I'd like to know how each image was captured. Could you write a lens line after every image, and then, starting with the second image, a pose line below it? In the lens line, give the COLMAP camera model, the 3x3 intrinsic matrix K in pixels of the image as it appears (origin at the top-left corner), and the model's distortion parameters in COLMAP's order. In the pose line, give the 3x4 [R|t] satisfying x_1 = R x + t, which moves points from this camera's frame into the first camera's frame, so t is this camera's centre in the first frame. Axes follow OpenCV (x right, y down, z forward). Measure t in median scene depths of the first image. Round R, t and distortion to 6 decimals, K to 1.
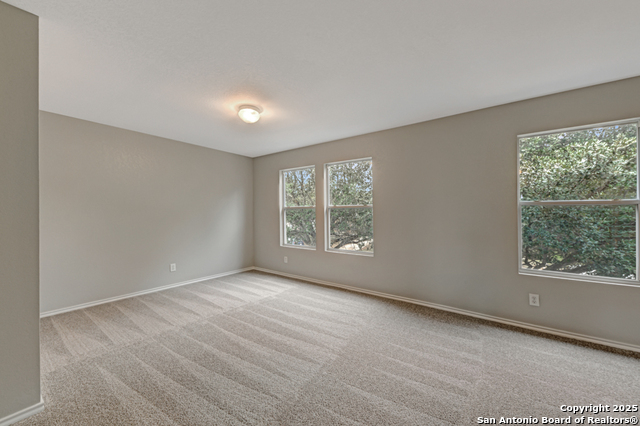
lens RADIAL K [[253.8, 0, 320.5], [0, 253.8, 214.1], [0, 0, 1]] dist [0.004557, 0.000317]
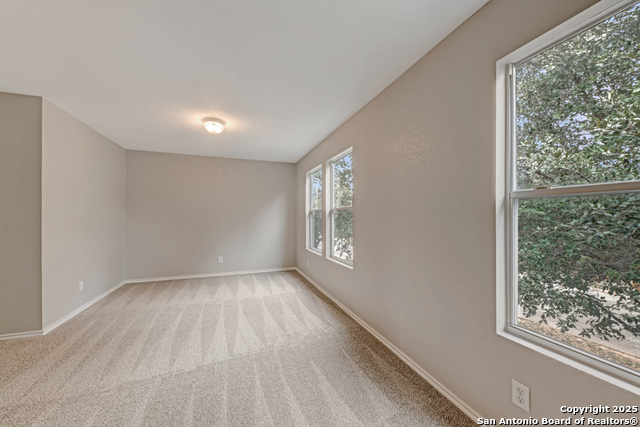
lens RADIAL K [[250.5, 0, 319.2], [0, 250.5, 211.6], [0, 0, 1]] dist [-0.002974, -0.000340]
pose [[0.833232, -0.009178, -0.552847, 0.702179], [-0.000465, 0.999850, -0.017300, -0.002633], [0.552923, 0.014672, 0.833103, 0.348217]]
